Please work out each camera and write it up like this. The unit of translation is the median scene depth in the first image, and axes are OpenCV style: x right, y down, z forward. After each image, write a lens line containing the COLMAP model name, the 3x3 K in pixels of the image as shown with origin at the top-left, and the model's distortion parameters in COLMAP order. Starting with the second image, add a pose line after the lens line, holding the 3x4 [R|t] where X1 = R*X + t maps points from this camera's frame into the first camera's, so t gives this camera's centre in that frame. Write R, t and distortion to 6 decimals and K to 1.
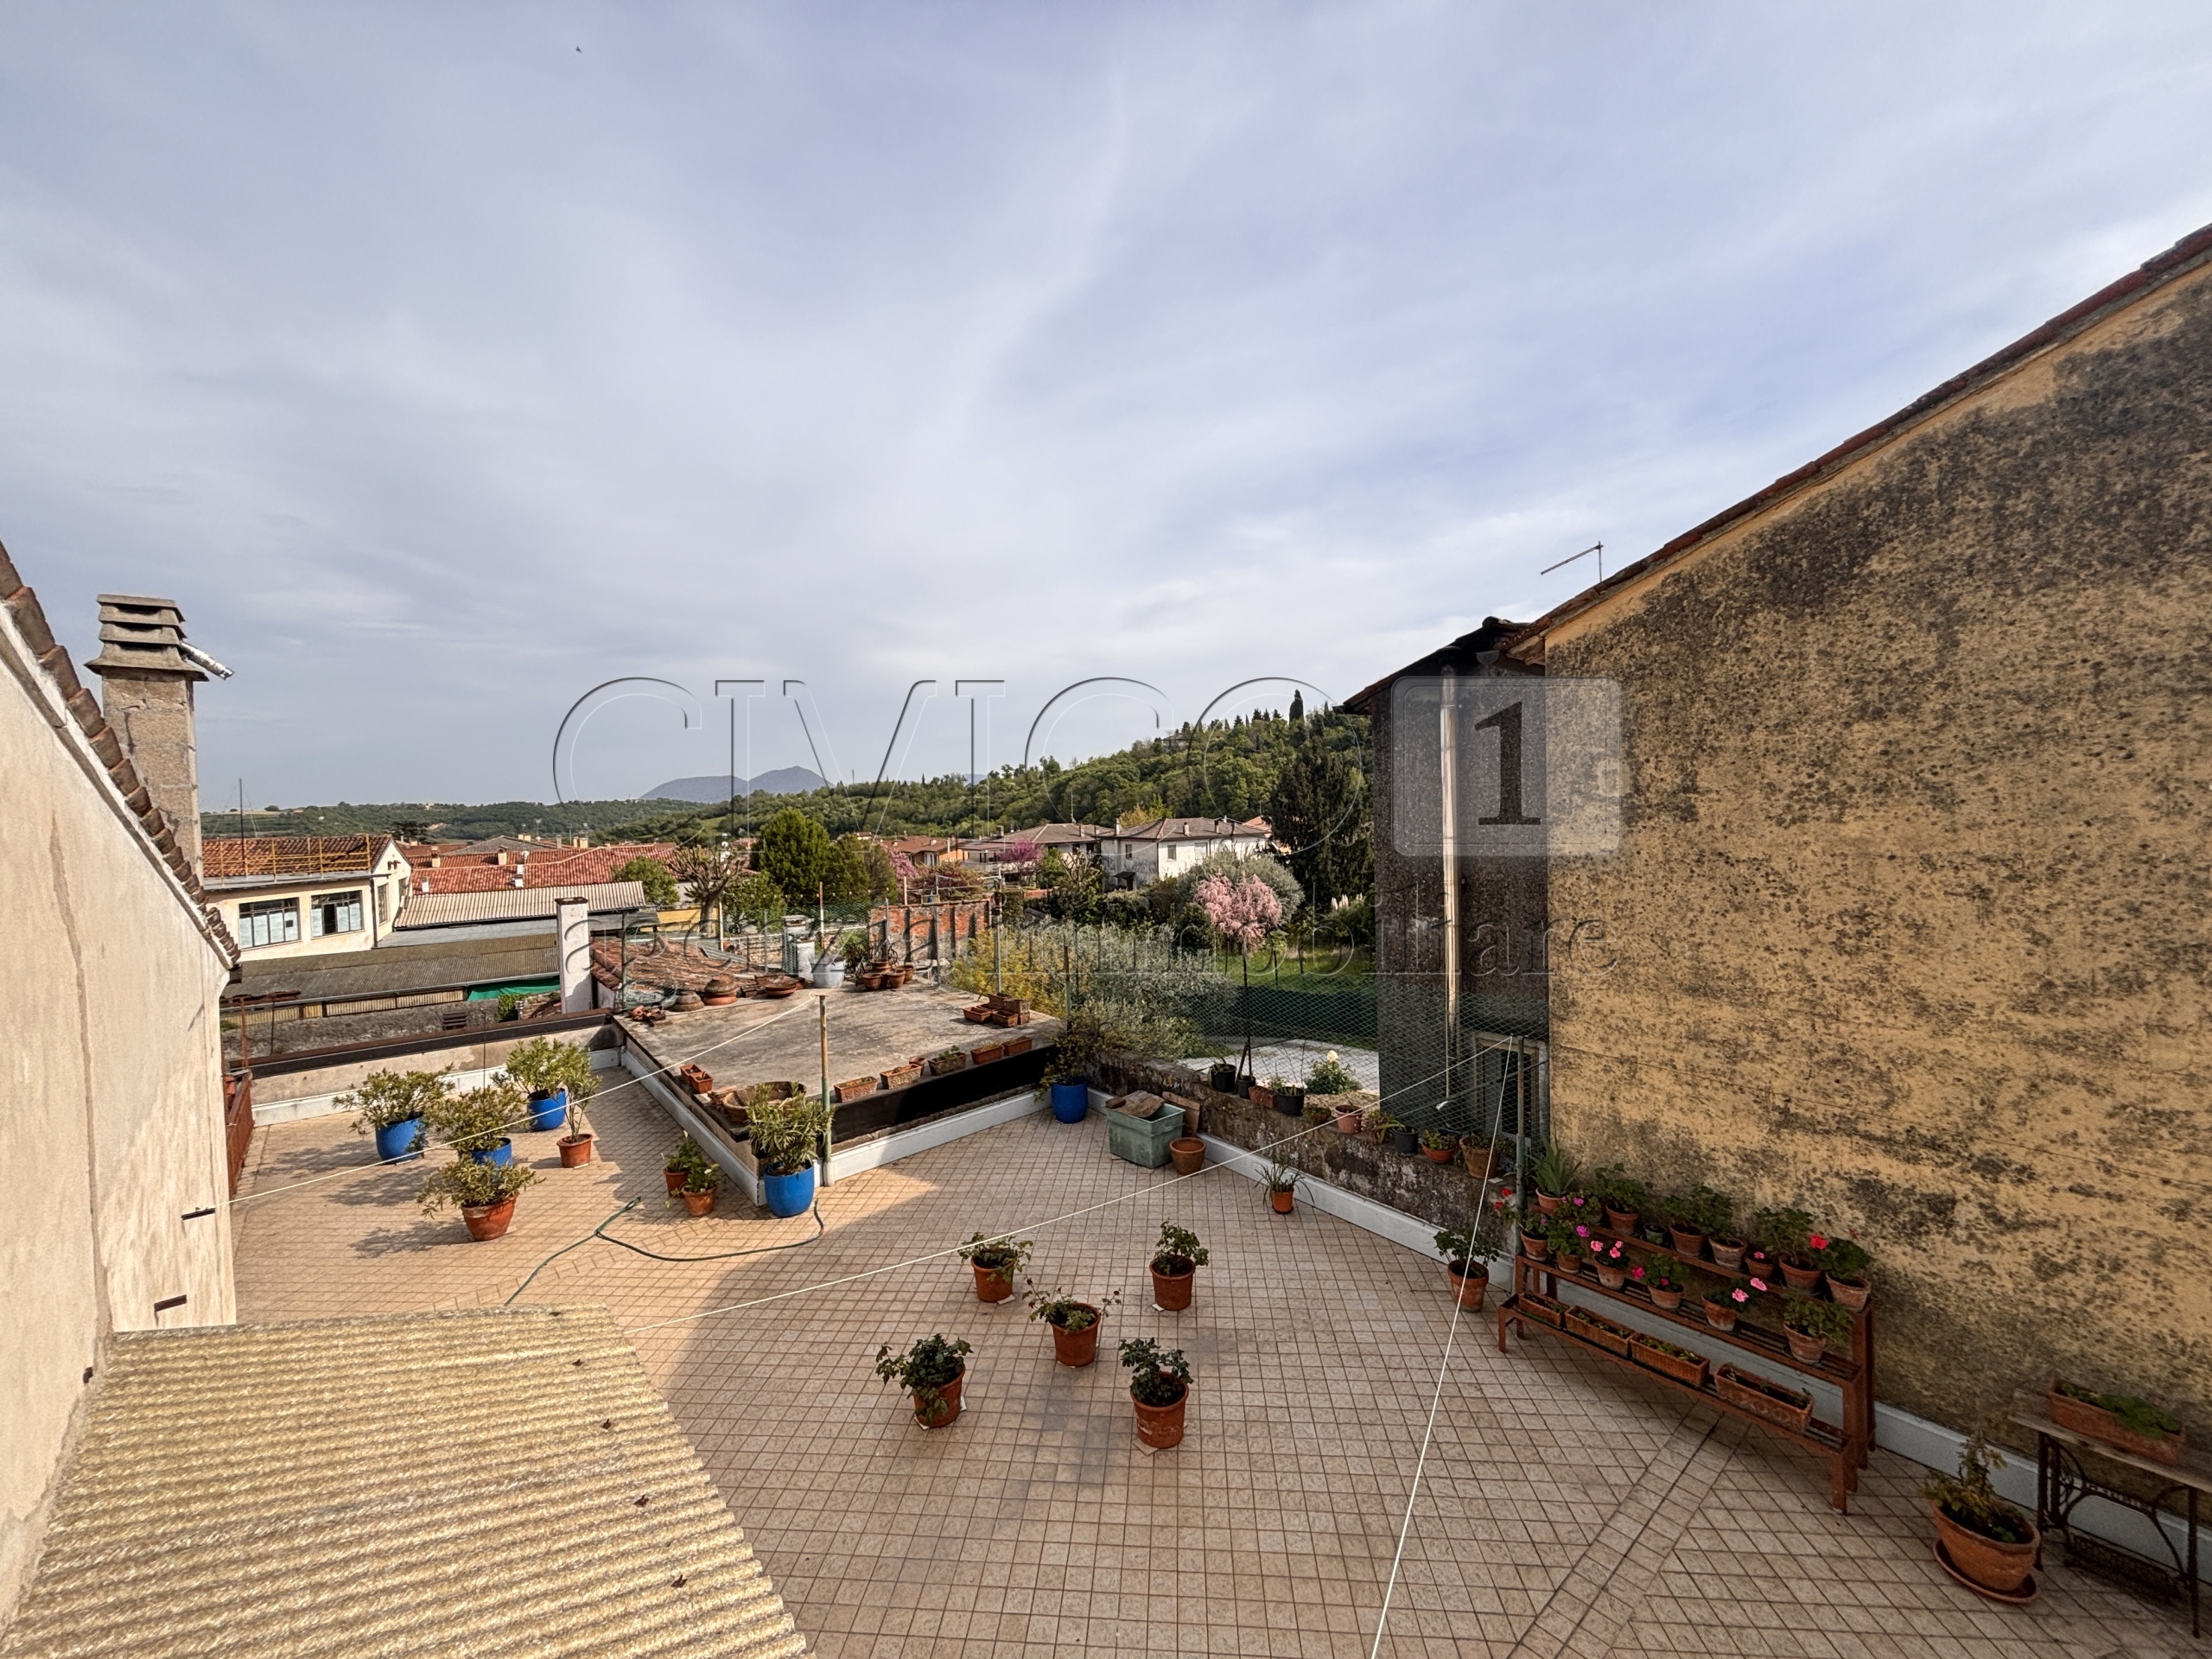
lens RADIAL K [[813.0, 0, 1104.8], [0, 813.0, 824.5], [0, 0, 1]] dist [-0.000234, -0.000461]
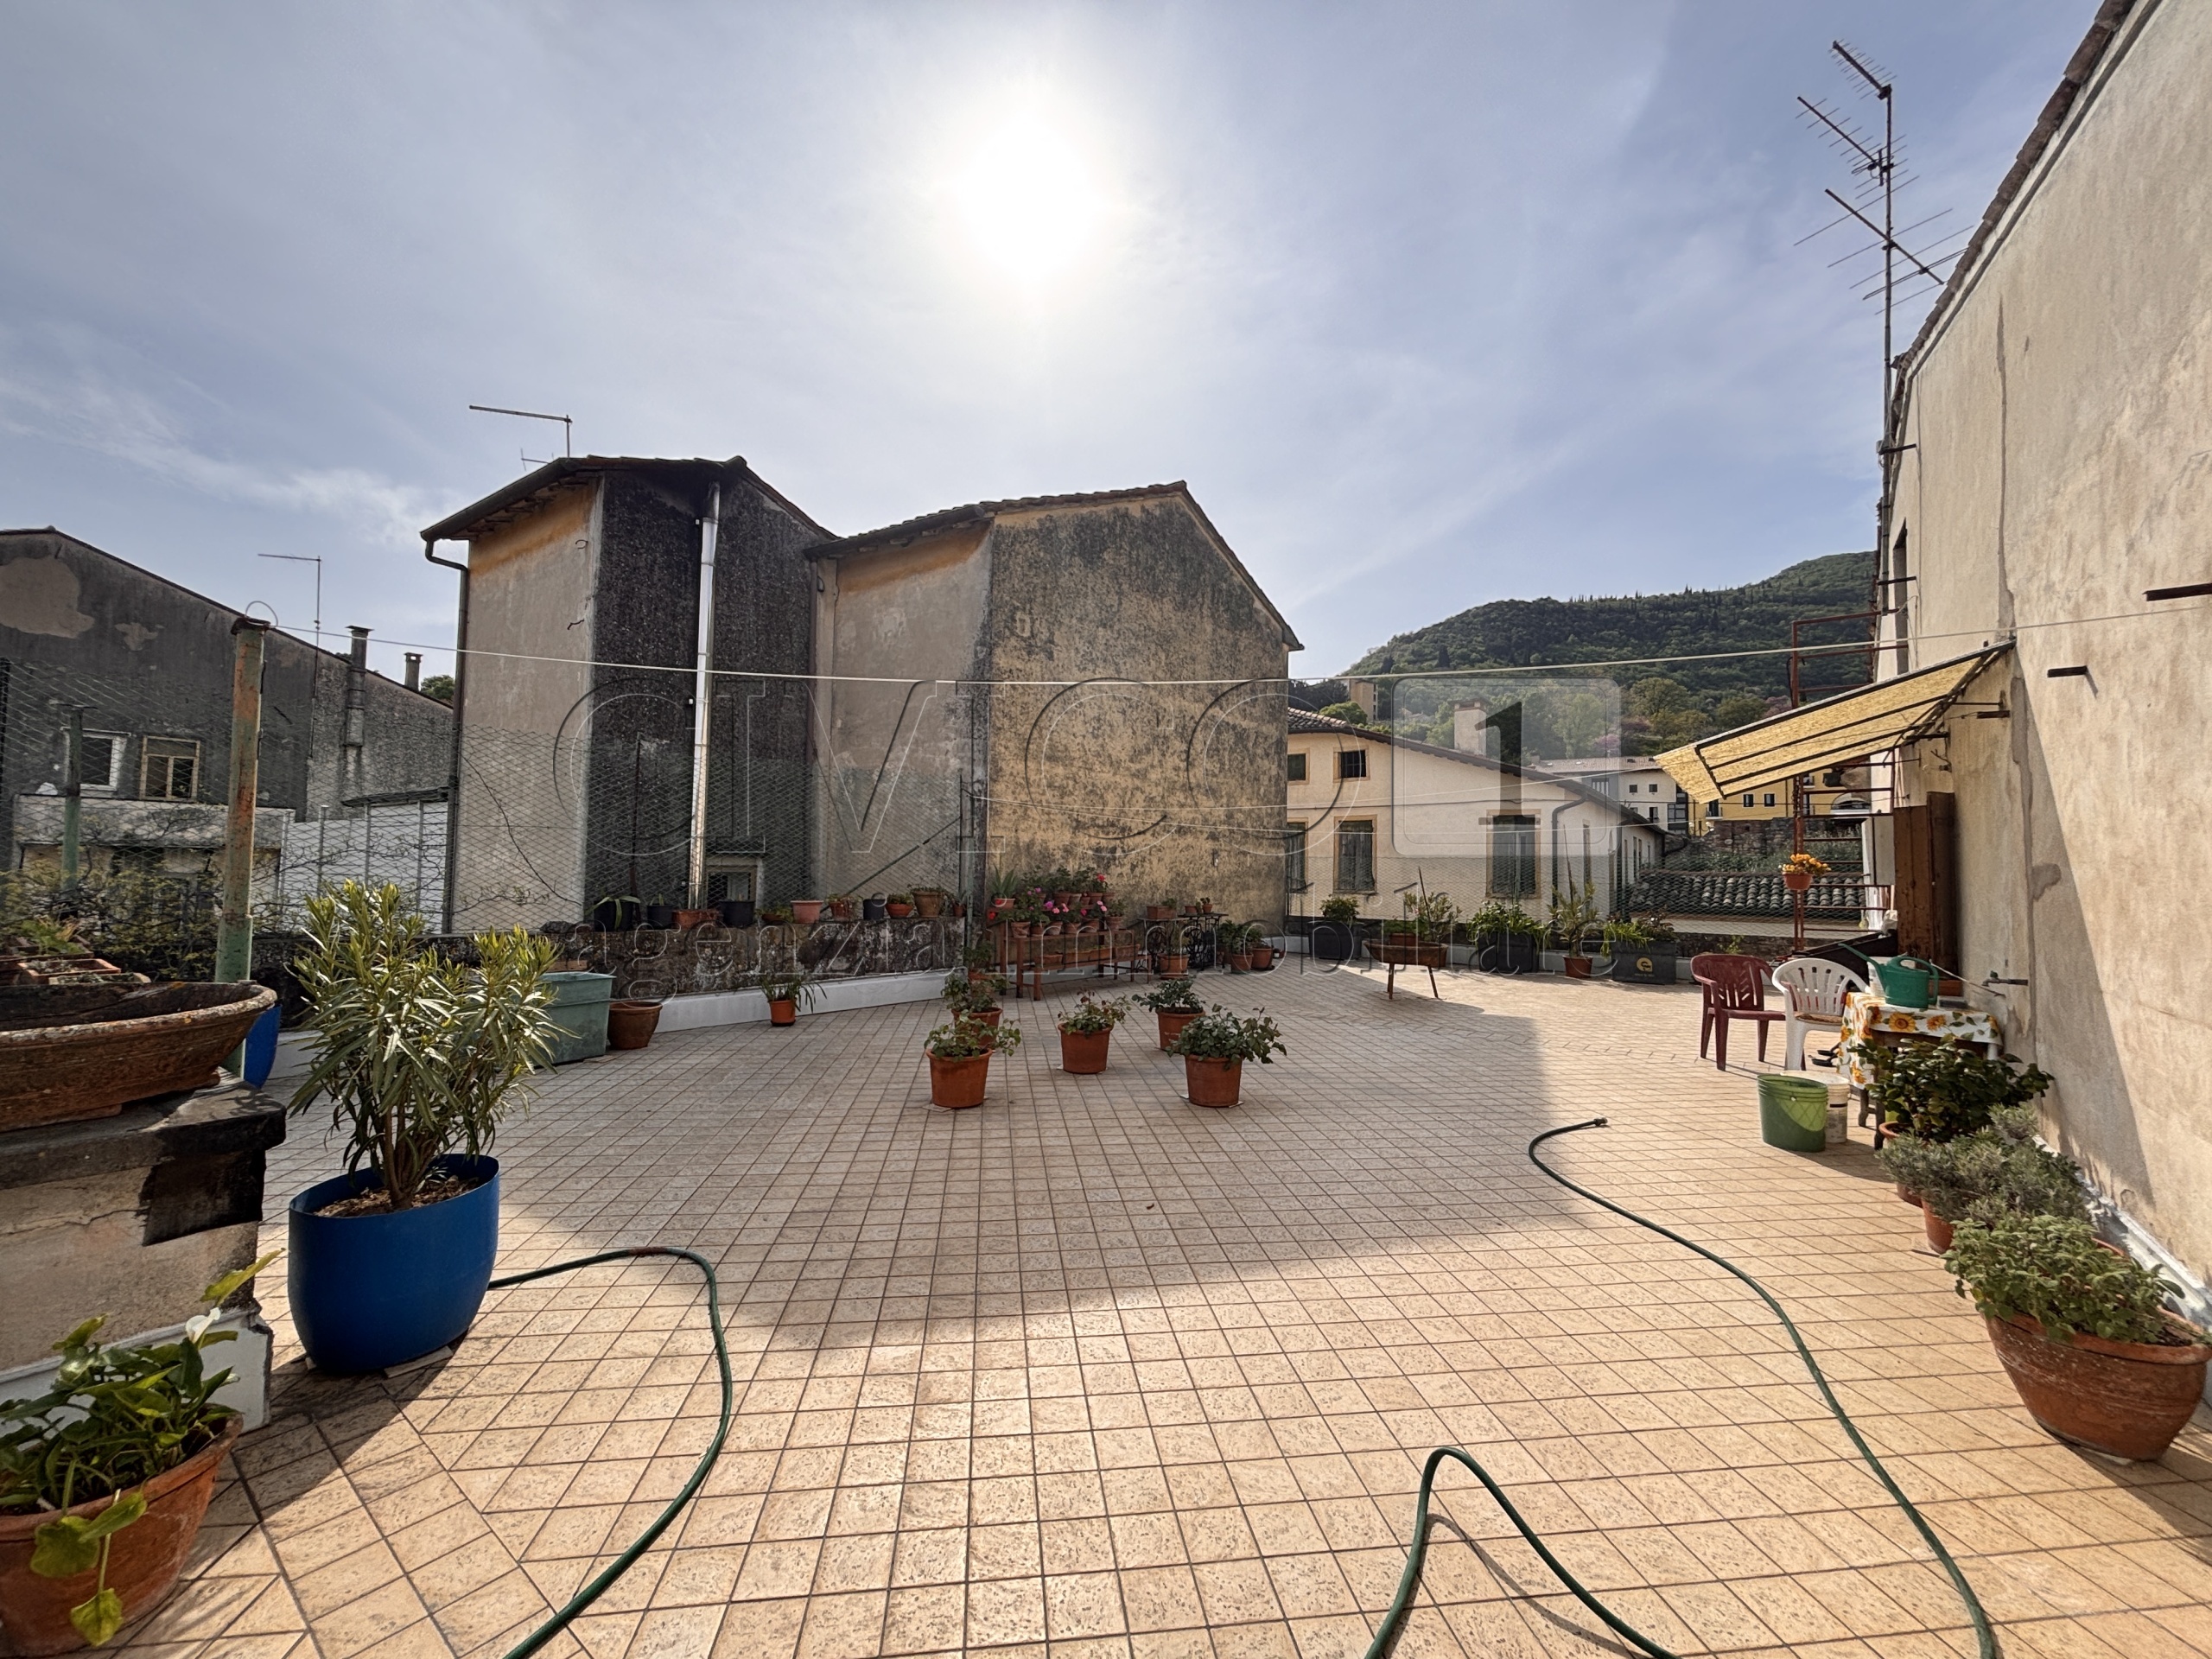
lens RADIAL K [[813.0, 0, 1104.8], [0, 813.0, 824.5], [0, 0, 1]] dist [-0.000234, -0.000461]
pose [[-0.147588, 0.058064, 0.987343, -0.973751], [-0.010461, 0.998128, -0.060262, 0.446096], [-0.988994, -0.019223, -0.146704, 1.137583]]
